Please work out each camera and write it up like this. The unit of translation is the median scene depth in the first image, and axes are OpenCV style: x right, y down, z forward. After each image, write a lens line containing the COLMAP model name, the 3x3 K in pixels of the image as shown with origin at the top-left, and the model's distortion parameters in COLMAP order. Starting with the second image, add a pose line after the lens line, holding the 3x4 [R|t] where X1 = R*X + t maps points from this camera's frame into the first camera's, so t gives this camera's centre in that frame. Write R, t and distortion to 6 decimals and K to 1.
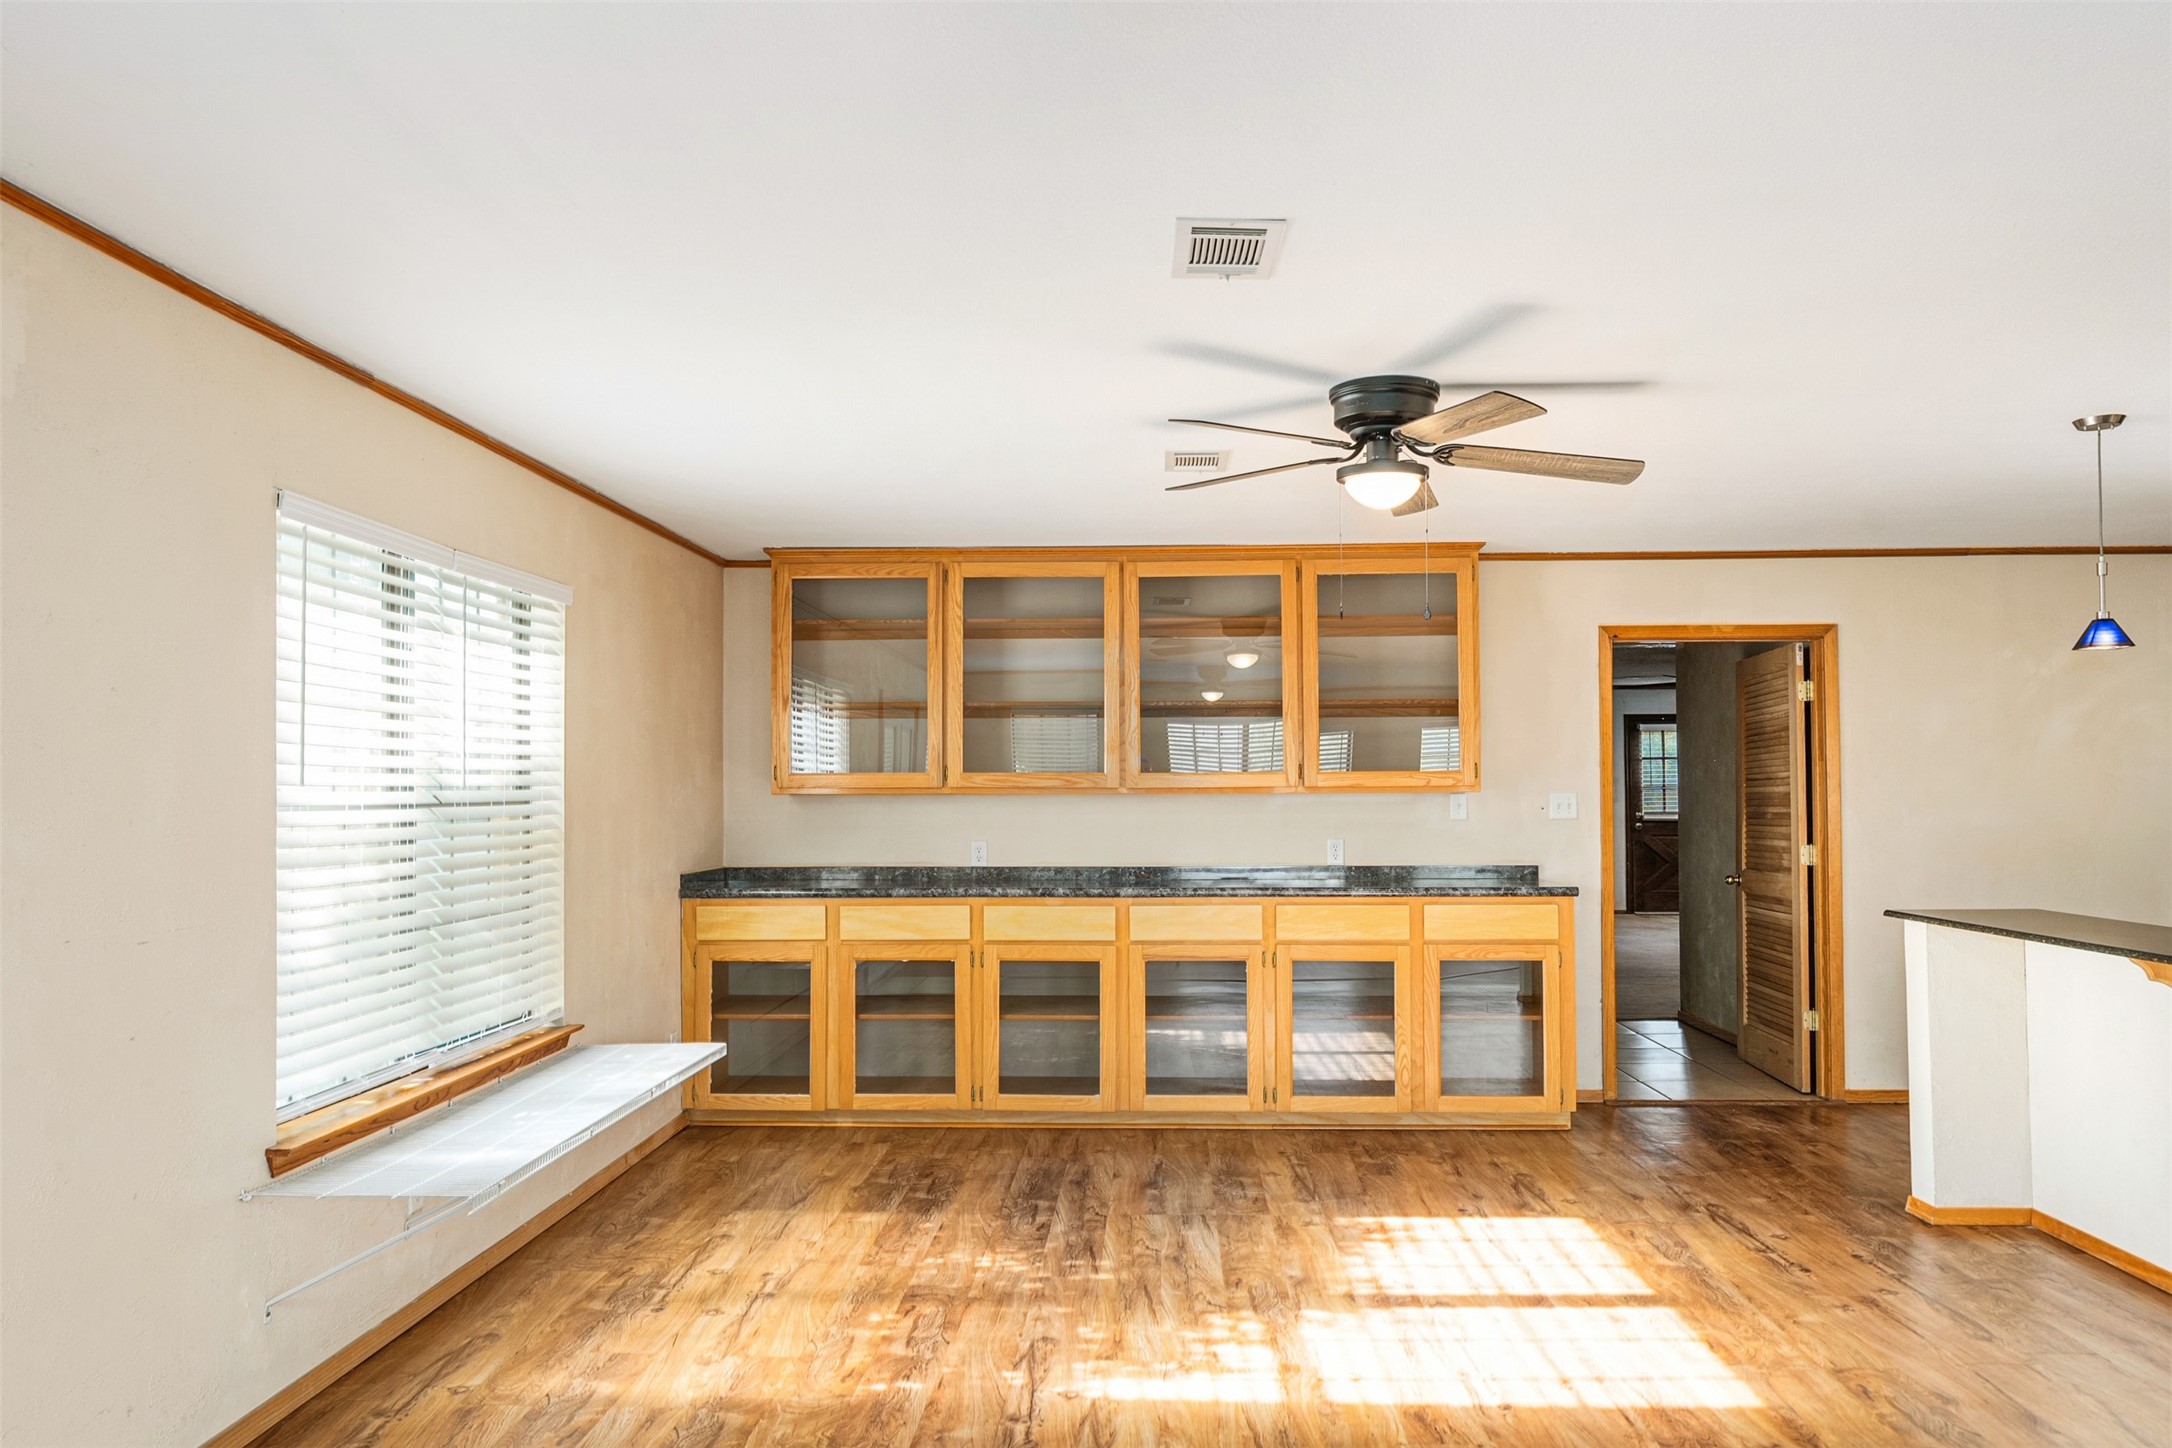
lens RADIAL K [[1525.3, 0, 1086.0], [0, 1525.3, 724.0], [0, 0, 1]] dist [0.003369, -0.000430]
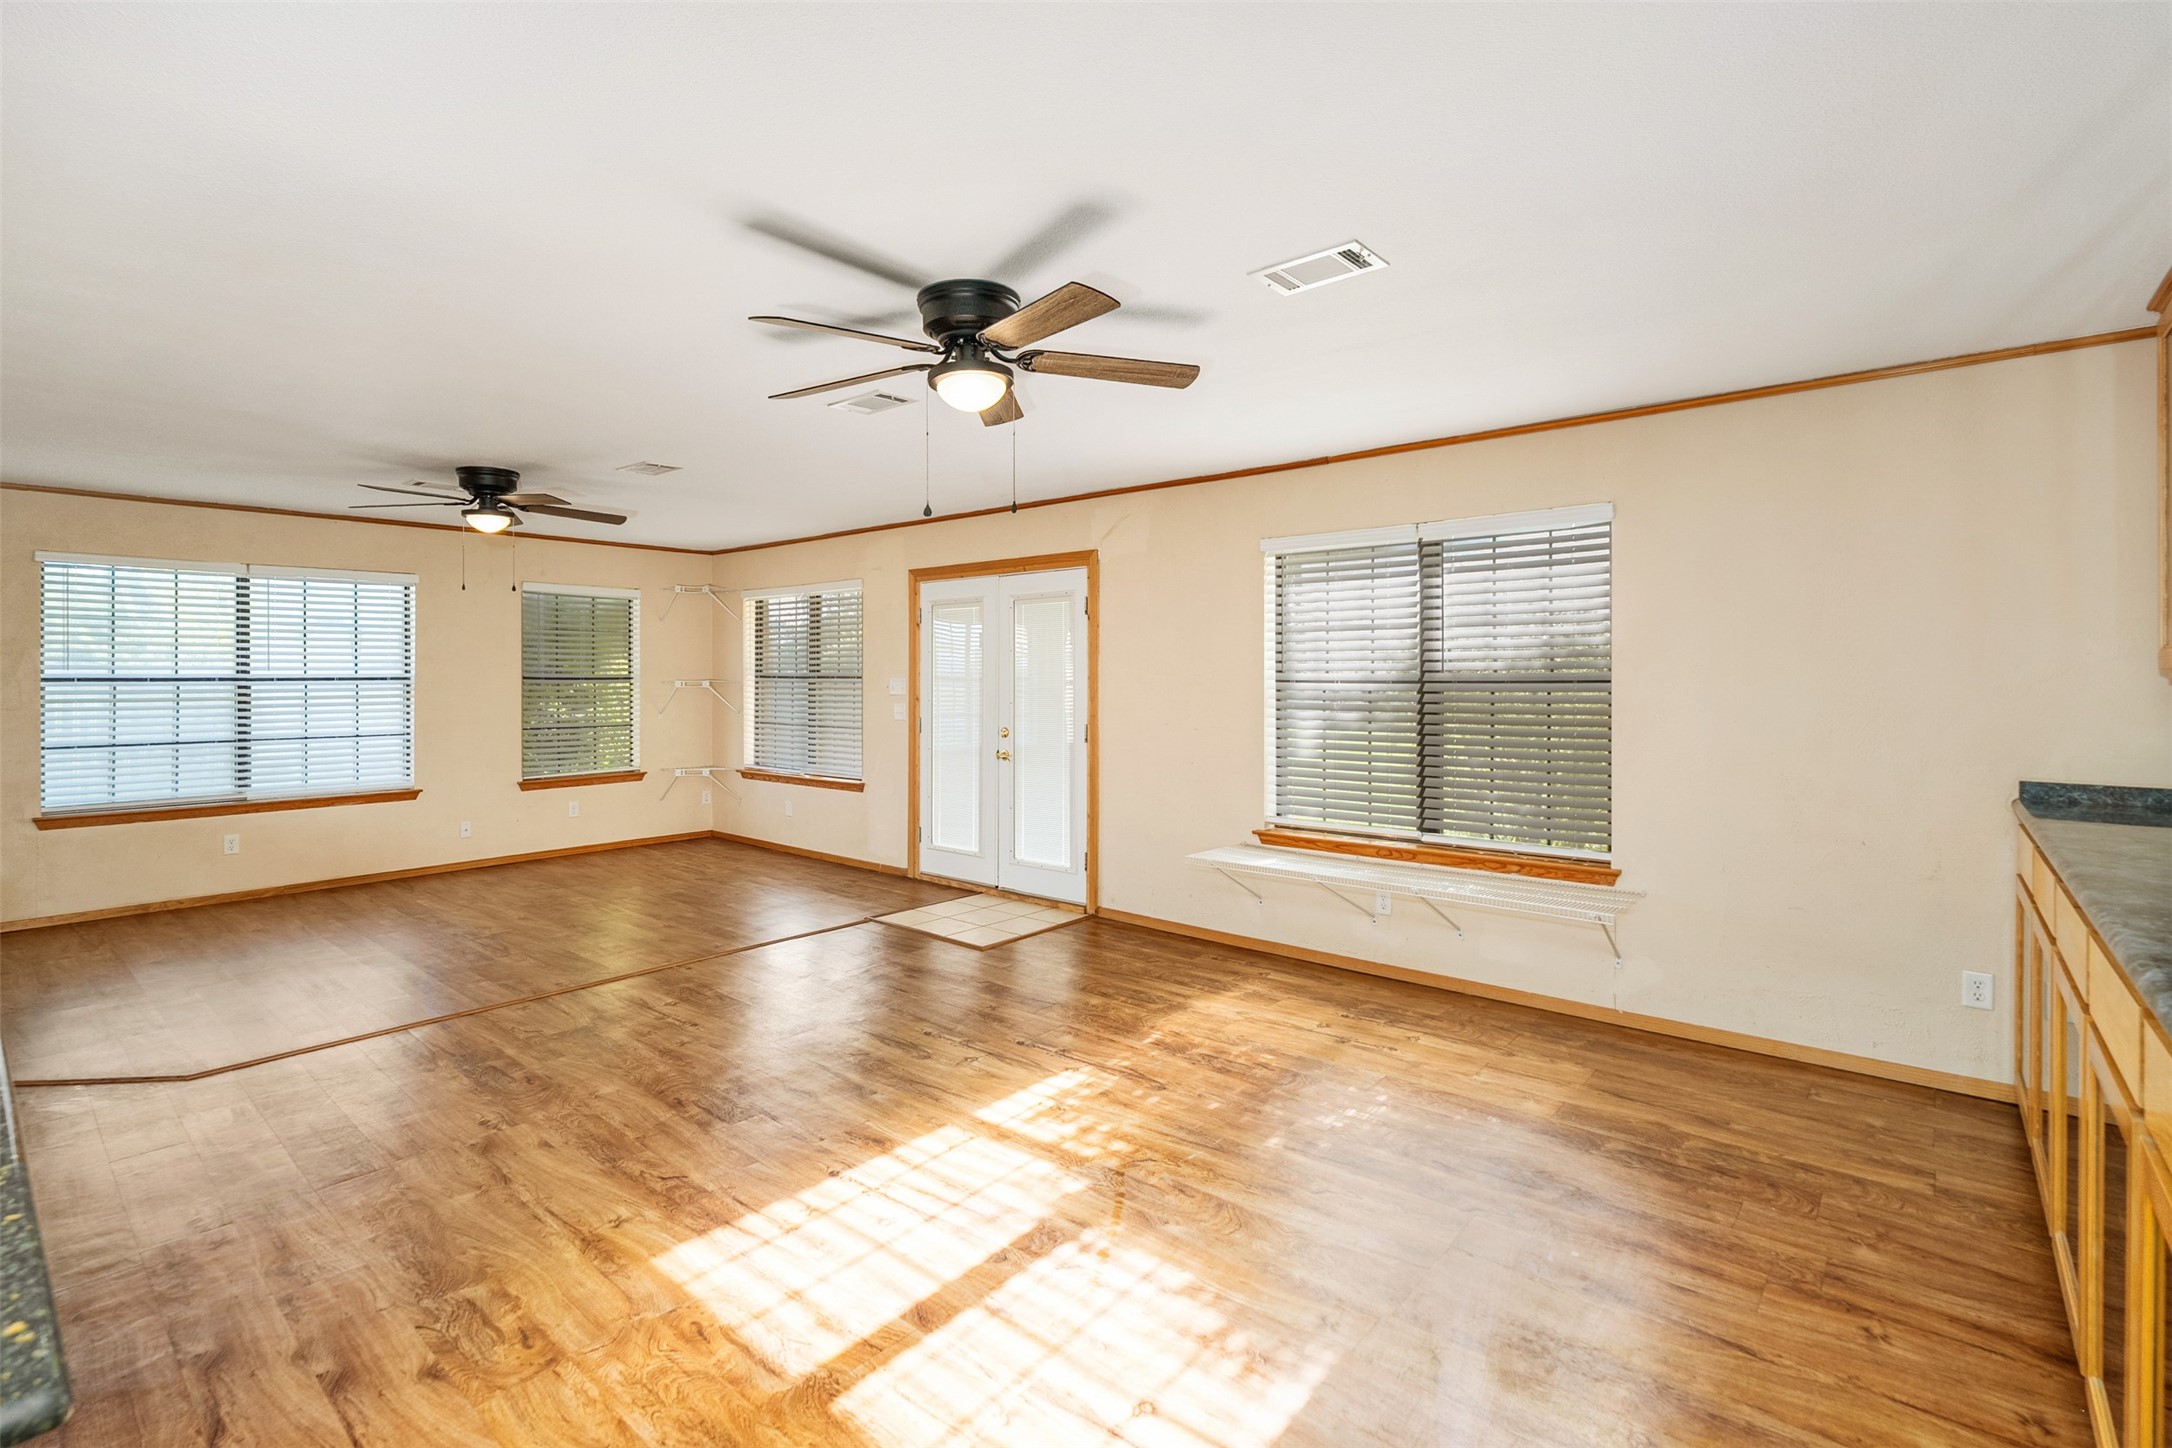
lens RADIAL K [[973.3, 0, 1084.7], [0, 973.3, 677.2], [0, 0, 1]] dist [-0.001756, -0.000025]
pose [[-0.611904, 0.001369, -0.790931, 0.672638], [0.030728, 0.999285, -0.022042, 0.056146], [0.790335, -0.037791, -0.611508, 1.437416]]
